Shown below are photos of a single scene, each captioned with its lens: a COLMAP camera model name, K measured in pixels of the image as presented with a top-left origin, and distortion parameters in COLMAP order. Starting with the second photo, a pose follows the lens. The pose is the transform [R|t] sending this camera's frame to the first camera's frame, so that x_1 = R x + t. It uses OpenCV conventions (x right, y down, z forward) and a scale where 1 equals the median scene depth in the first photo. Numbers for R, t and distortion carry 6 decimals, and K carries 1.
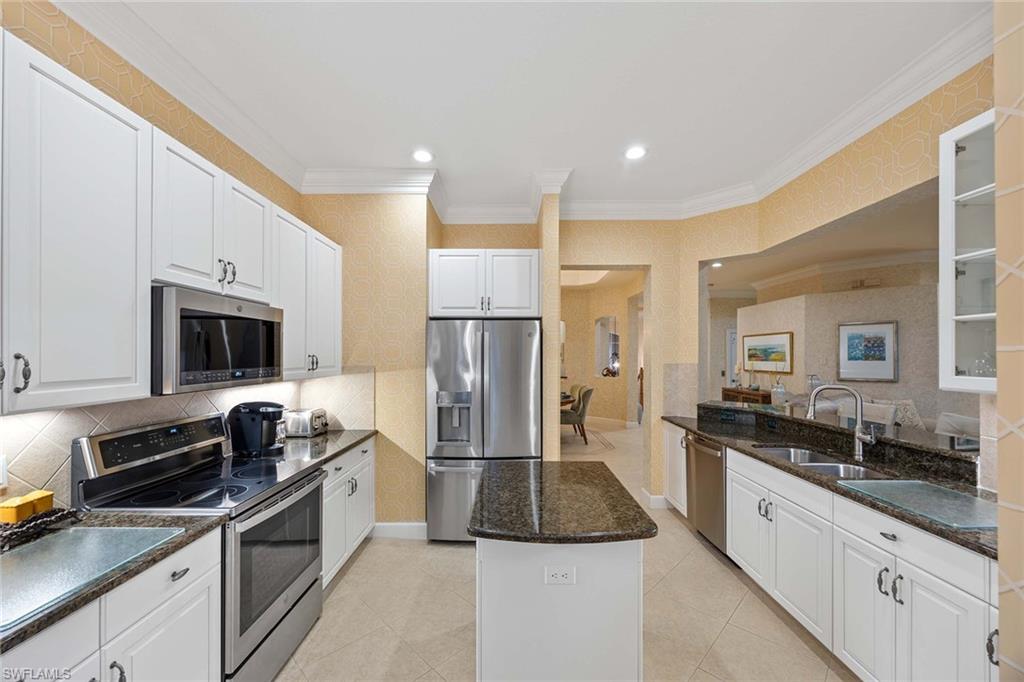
lens RADIAL K [[393.3, 0, 516.9], [0, 393.3, 350.6], [0, 0, 1]] dist [-0.002989, -0.000254]
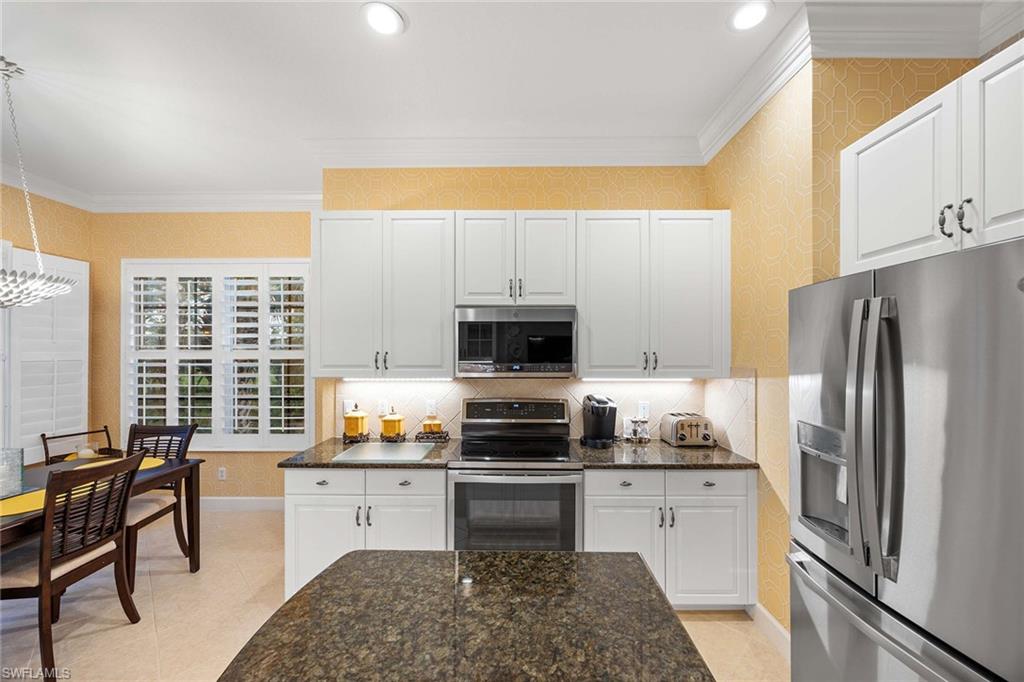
lens RADIAL K [[393.3, 0, 516.9], [0, 393.3, 350.6], [0, 0, 1]] dist [-0.002989, -0.000254]
pose [[-0.014660, -0.003702, -0.999886, 0.321104], [0.012041, 0.999920, -0.003879, 0.005983], [0.999820, -0.012096, -0.014614, 0.593315]]
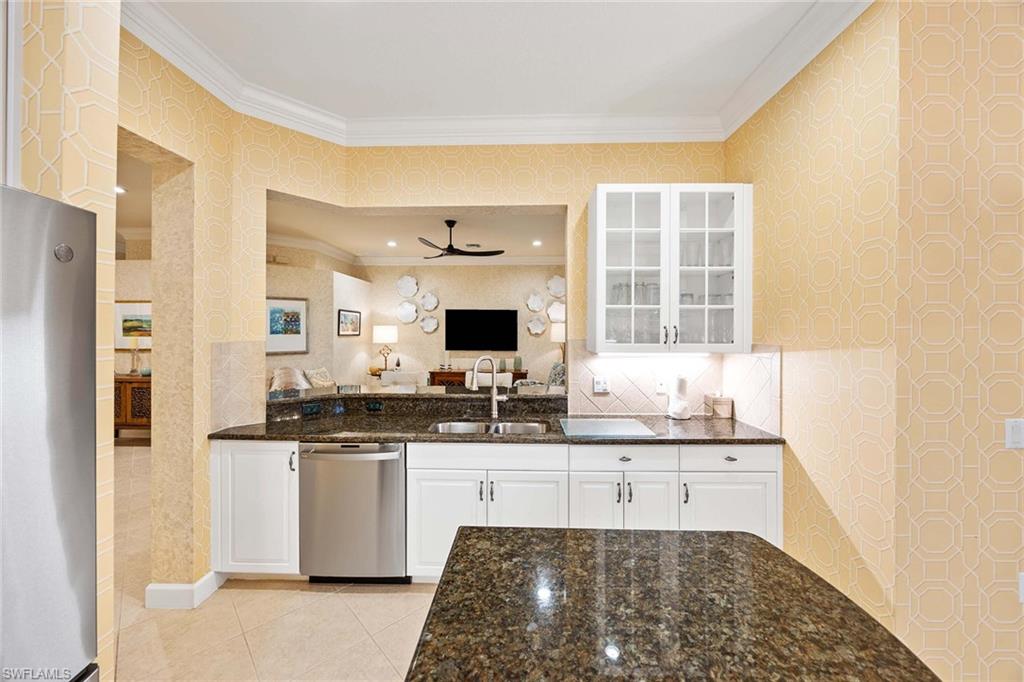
lens RADIAL K [[391.0, 0, 512.7], [0, 391.0, 330.1], [0, 0, 1]] dist [-0.000596, -0.000006]
pose [[0.044052, 0.000673, 0.999029, -0.219844], [-0.015956, 0.999873, 0.000030, 0.008666], [-0.998902, -0.015942, 0.044057, 0.638476]]
